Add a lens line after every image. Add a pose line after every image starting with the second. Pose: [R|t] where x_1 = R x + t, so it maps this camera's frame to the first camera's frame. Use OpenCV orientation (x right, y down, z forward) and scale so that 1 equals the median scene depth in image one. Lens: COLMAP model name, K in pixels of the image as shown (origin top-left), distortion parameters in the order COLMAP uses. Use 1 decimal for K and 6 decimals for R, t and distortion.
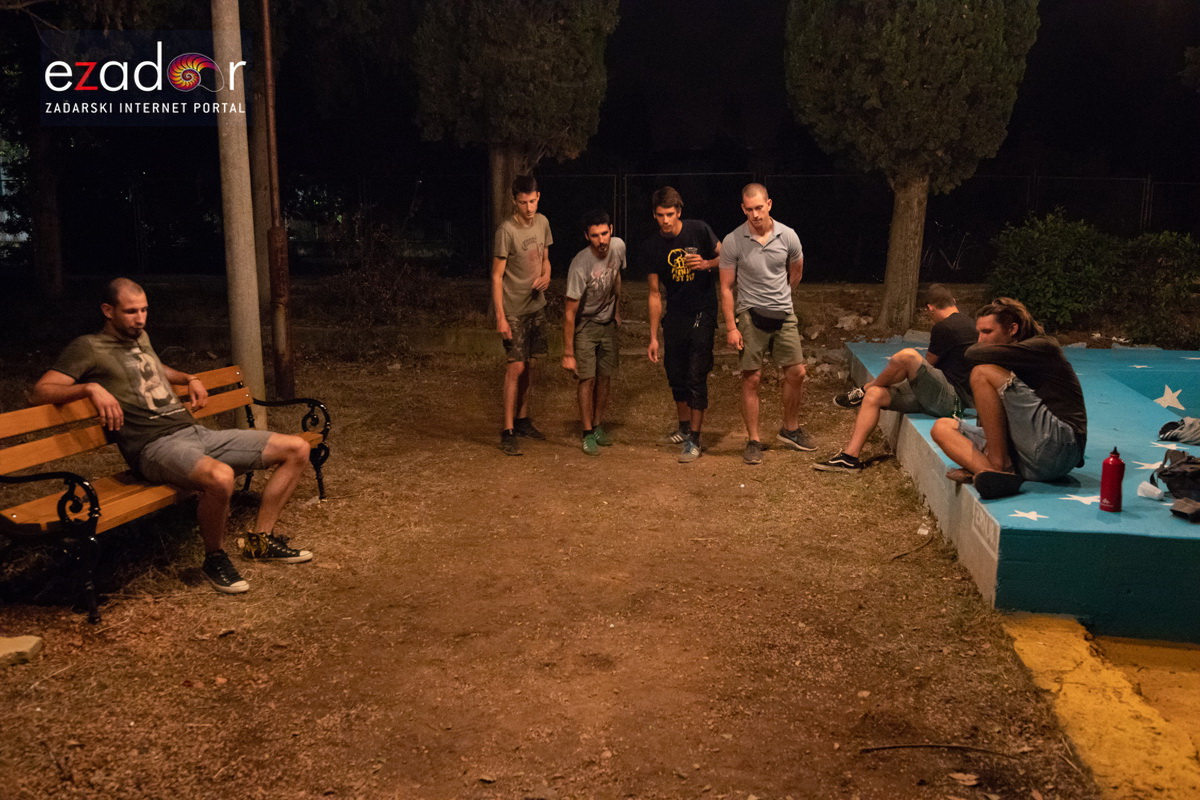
lens RADIAL K [[934.6, 0, 600.0], [0, 934.6, 400.0], [0, 0, 1]] dist [-0.000746, -0.008623]
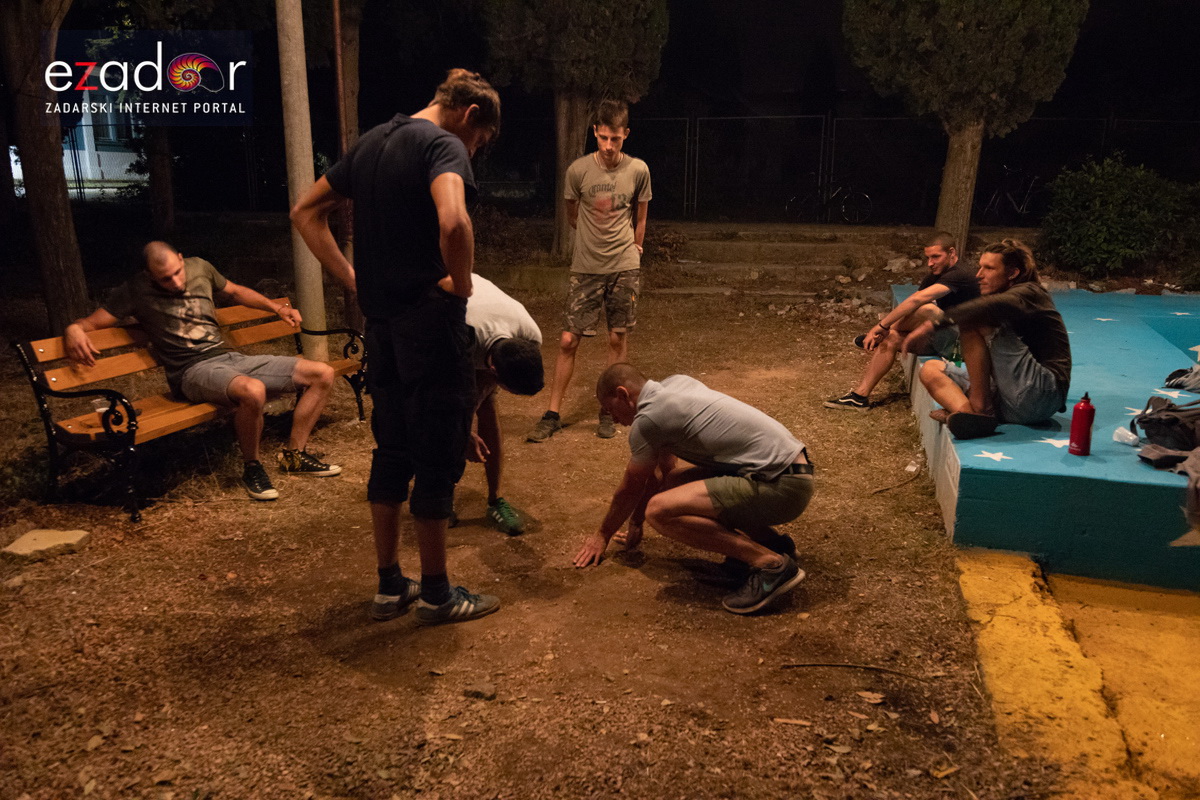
lens RADIAL K [[880.1, 0, 600.0], [0, 880.1, 400.0], [0, 0, 1]] dist [-0.000651, -0.007734]
pose [[0.995176, 0.027712, -0.094107, 0.116941], [-0.020695, 0.996988, 0.074739, -0.002341], [0.095894, -0.072431, 0.992753, -0.005256]]
